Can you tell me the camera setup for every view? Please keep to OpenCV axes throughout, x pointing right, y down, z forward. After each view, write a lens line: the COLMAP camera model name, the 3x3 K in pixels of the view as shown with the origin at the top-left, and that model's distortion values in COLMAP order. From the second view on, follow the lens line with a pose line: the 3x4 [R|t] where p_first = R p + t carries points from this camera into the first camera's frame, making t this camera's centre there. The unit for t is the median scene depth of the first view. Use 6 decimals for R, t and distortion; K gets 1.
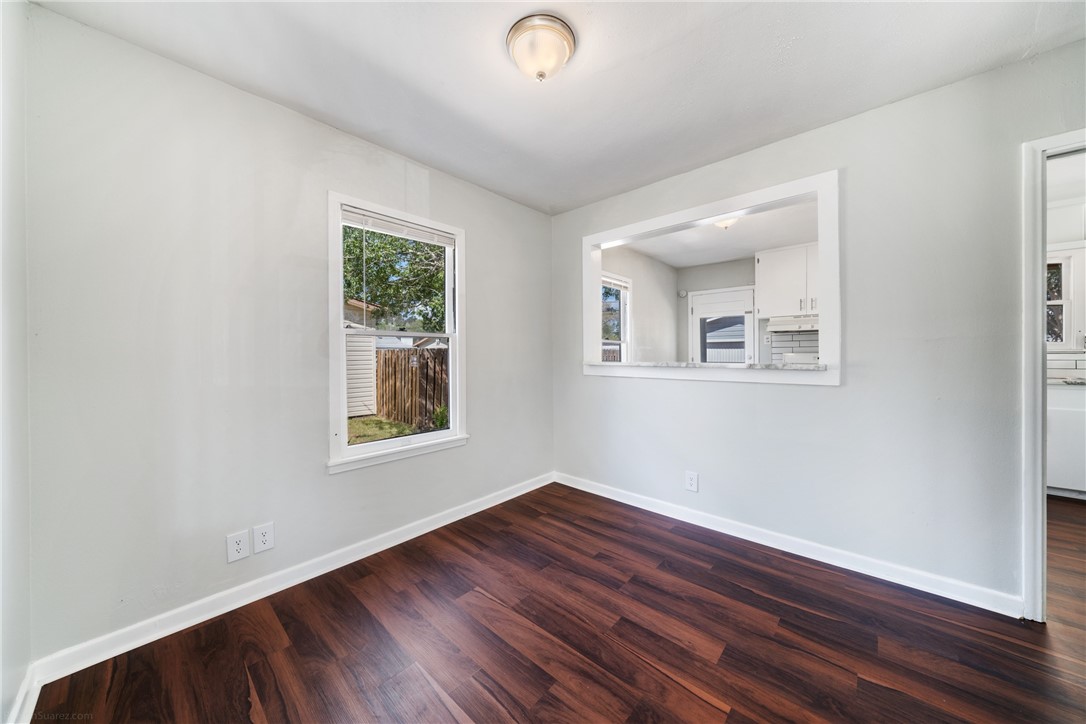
lens RADIAL K [[367.3, 0, 538.0], [0, 367.3, 356.5], [0, 0, 1]] dist [-0.004242, -0.000073]
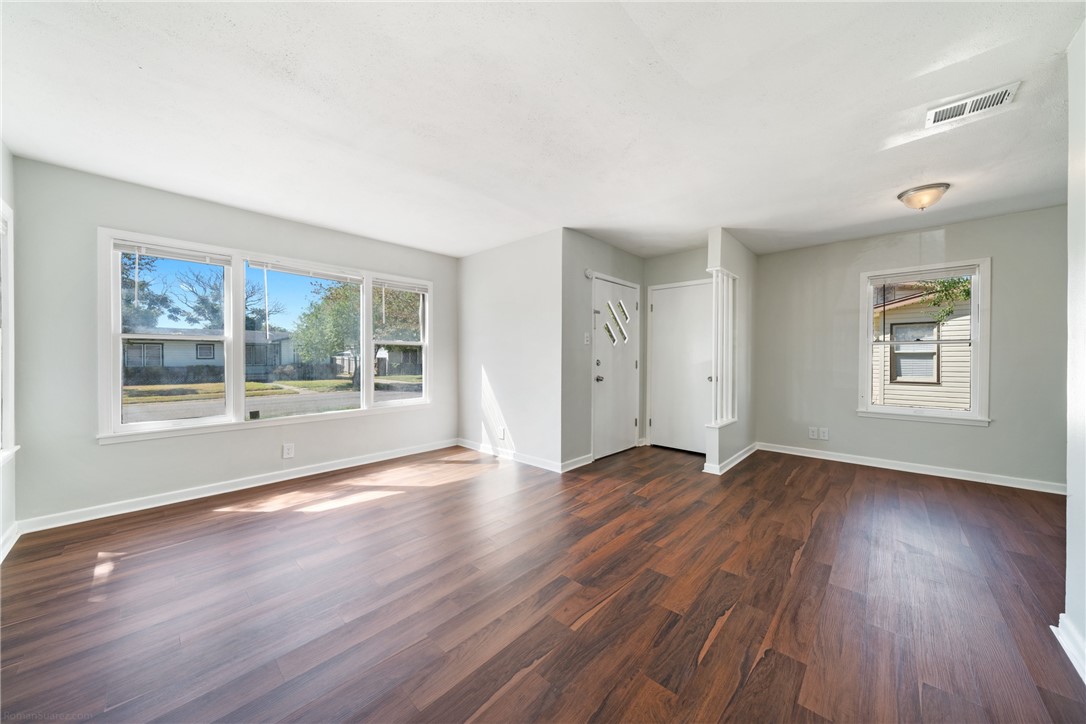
lens RADIAL K [[367.3, 0, 538.0], [0, 367.3, 356.5], [0, 0, 1]] dist [-0.004242, -0.000073]
pose [[-0.017069, 0.002915, -0.999850, 0.956193], [-0.001457, 0.999995, 0.002940, 0.001260], [0.999853, 0.001507, -0.017065, -0.458864]]
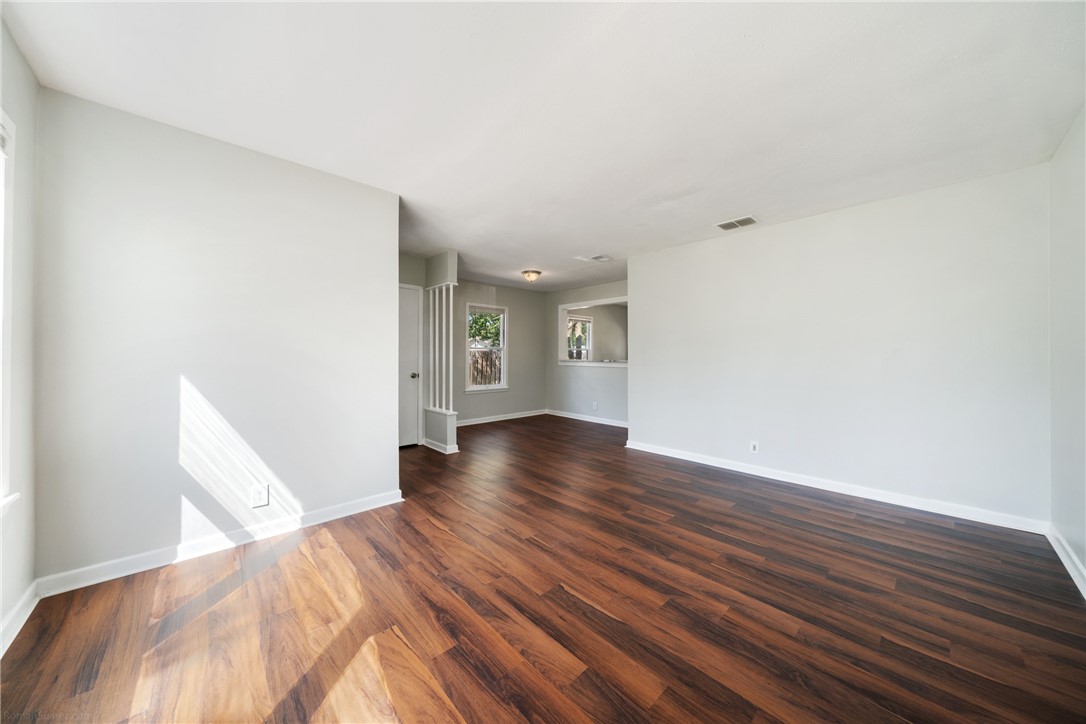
lens RADIAL K [[367.3, 0, 538.0], [0, 367.3, 356.5], [0, 0, 1]] dist [-0.004242, -0.000073]
pose [[0.996620, 0.013247, -0.081076, 0.187600], [-0.013623, 0.999899, -0.004081, 0.008005], [0.081014, 0.005172, 0.996700, -1.325175]]
